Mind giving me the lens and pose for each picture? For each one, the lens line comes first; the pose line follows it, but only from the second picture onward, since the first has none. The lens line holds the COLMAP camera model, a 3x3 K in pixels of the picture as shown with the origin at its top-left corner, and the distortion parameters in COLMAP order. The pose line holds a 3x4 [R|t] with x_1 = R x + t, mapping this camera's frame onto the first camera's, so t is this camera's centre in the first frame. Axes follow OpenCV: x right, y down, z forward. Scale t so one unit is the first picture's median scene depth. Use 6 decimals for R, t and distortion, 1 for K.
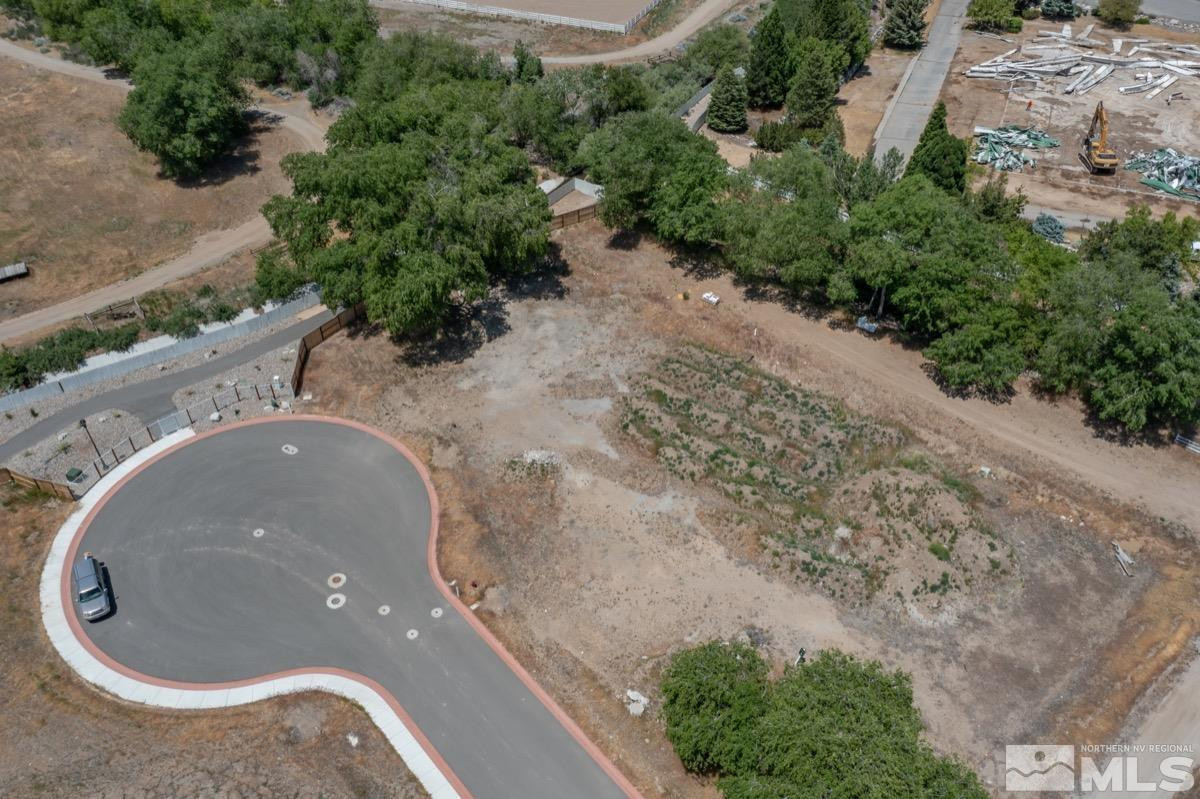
lens RADIAL K [[934.7, 0, 600.8], [0, 934.7, 395.0], [0, 0, 1]] dist [-0.010542, 0.035770]
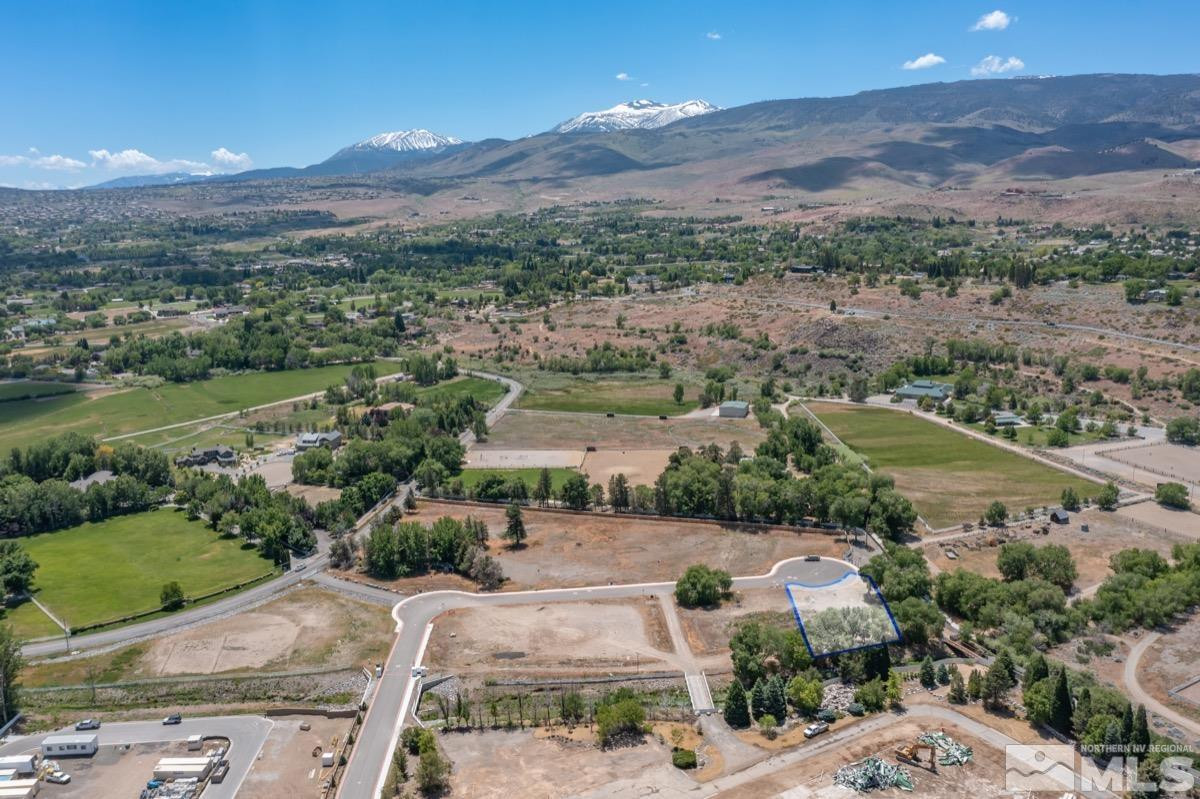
lens RADIAL K [[934.7, 0, 609.9], [0, 934.7, 402.3], [0, 0, 1]] dist [-0.010542, 0.035770]
pose [[-0.588623, 0.186939, -0.786497, 3.031120], [-0.492851, 0.688197, 0.532430, -1.956592], [0.640797, 0.701027, -0.312956, 1.022799]]
